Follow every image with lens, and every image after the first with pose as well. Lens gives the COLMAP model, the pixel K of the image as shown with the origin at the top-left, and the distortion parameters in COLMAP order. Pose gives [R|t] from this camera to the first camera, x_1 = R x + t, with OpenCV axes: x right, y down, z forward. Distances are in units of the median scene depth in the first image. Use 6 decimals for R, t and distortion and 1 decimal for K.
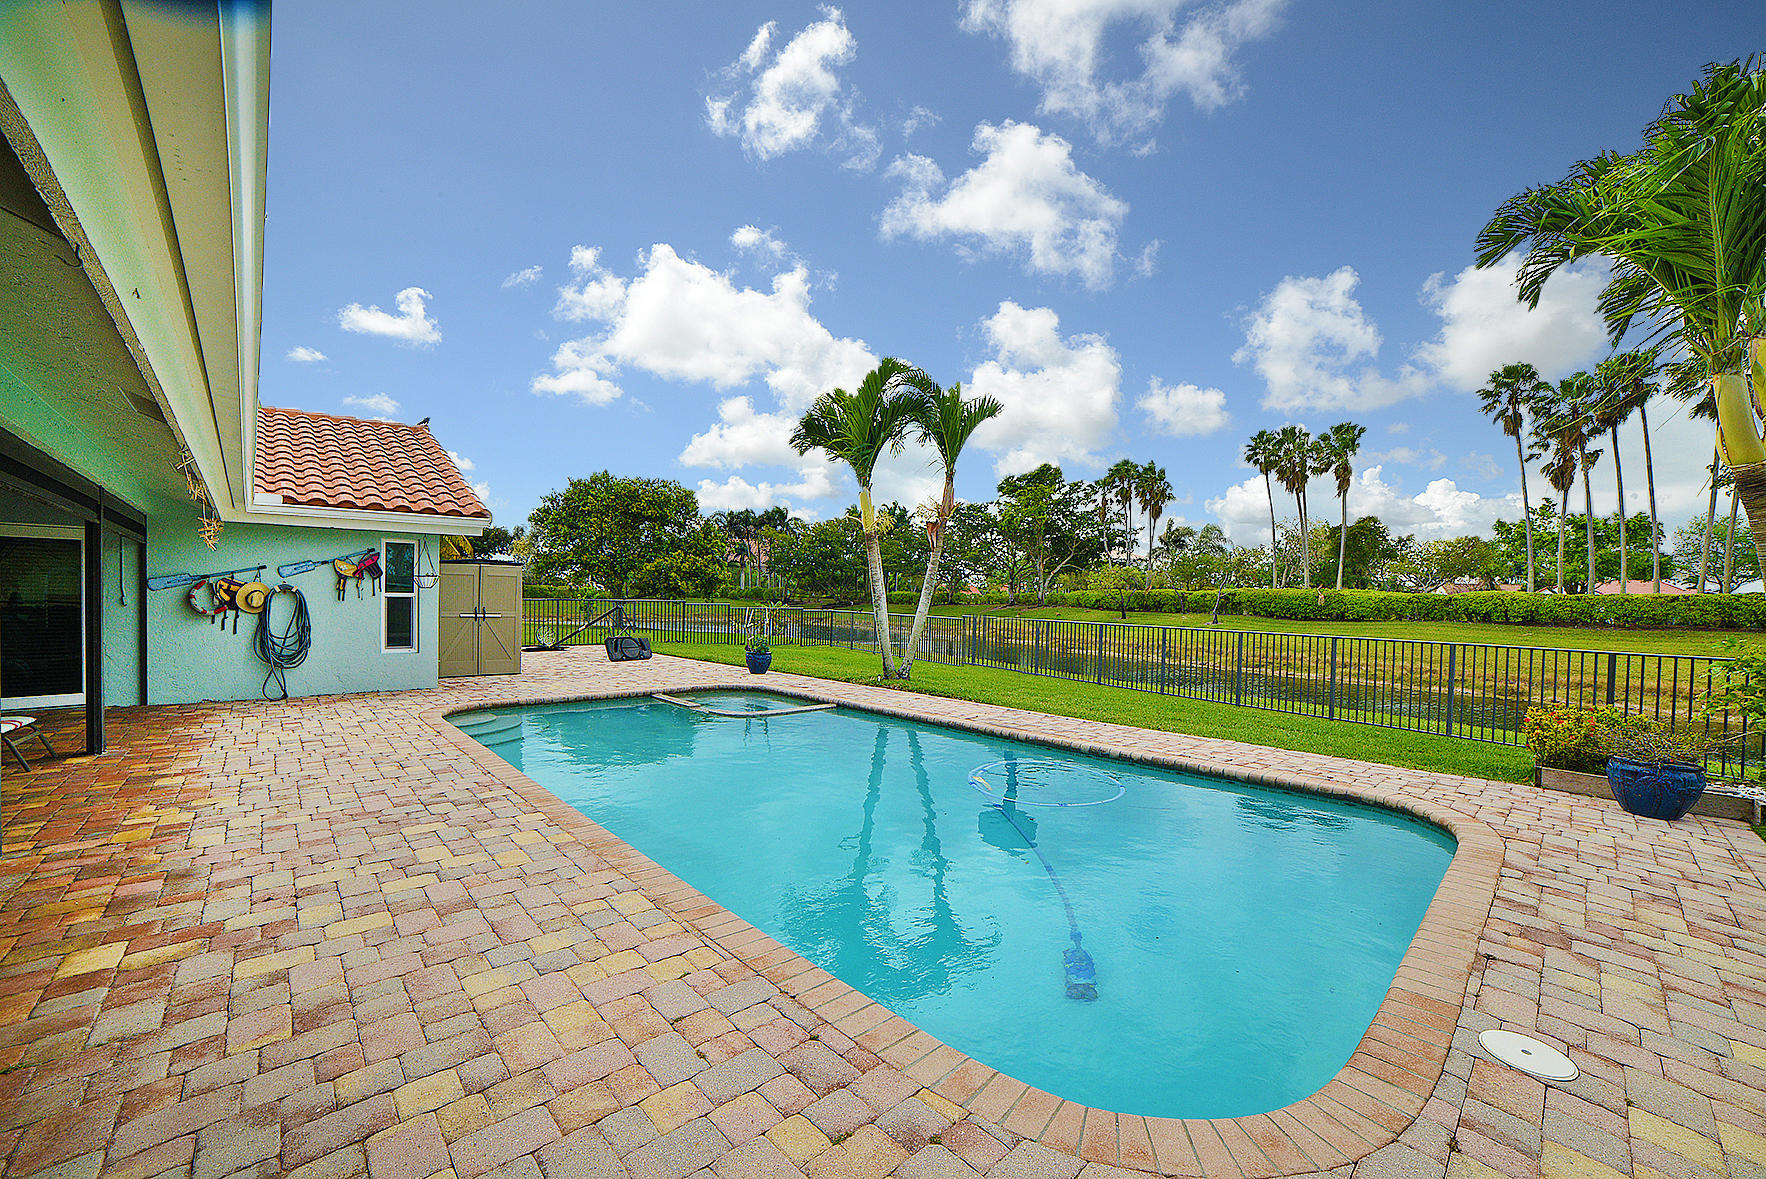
lens RADIAL K [[709.0, 0, 878.5], [0, 709.0, 601.9], [0, 0, 1]] dist [-0.056941, 0.013249]
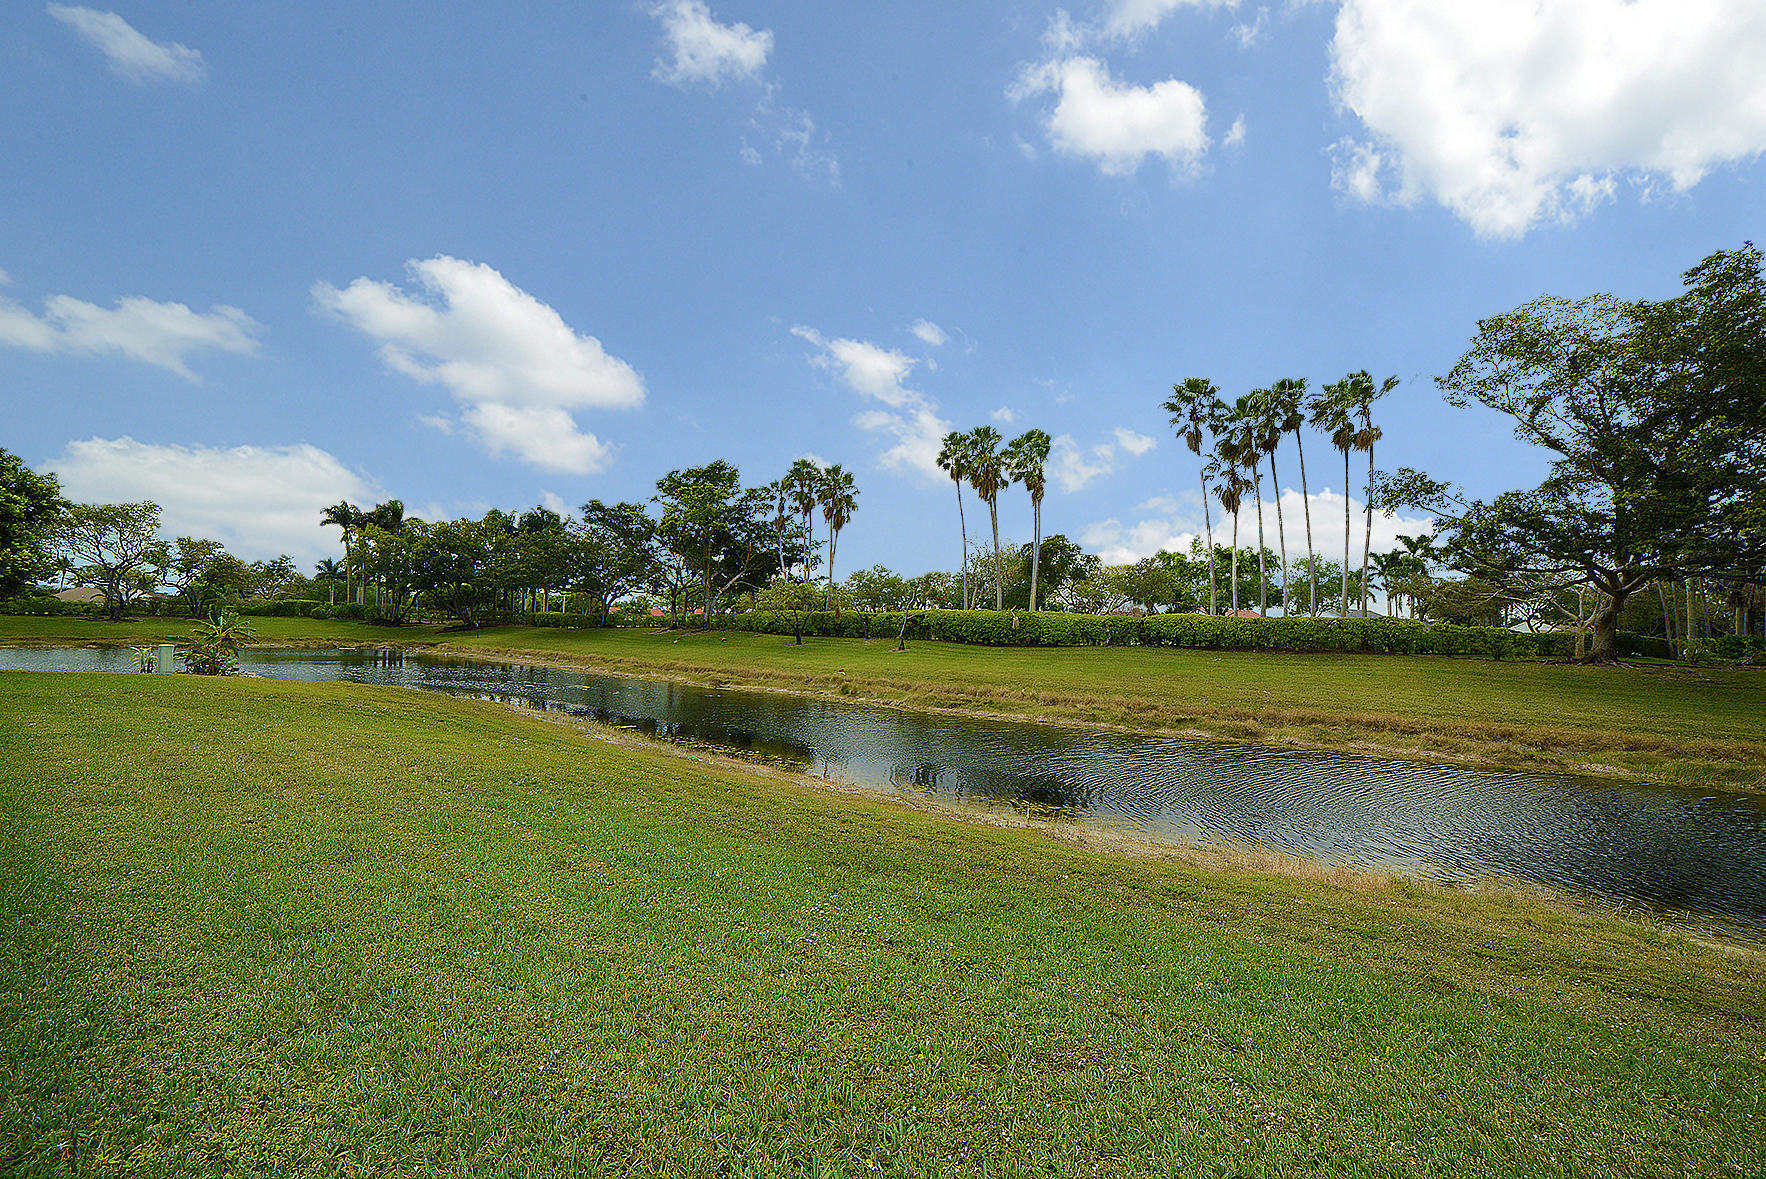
lens RADIAL K [[709.0, 0, 888.5], [0, 709.0, 591.5], [0, 0, 1]] dist [-0.056941, 0.013249]
pose [[0.904248, 0.027201, 0.426140, 0.242260], [-0.005415, 0.998619, -0.052253, 0.011712], [-0.426973, 0.044942, 0.903147, 0.569666]]
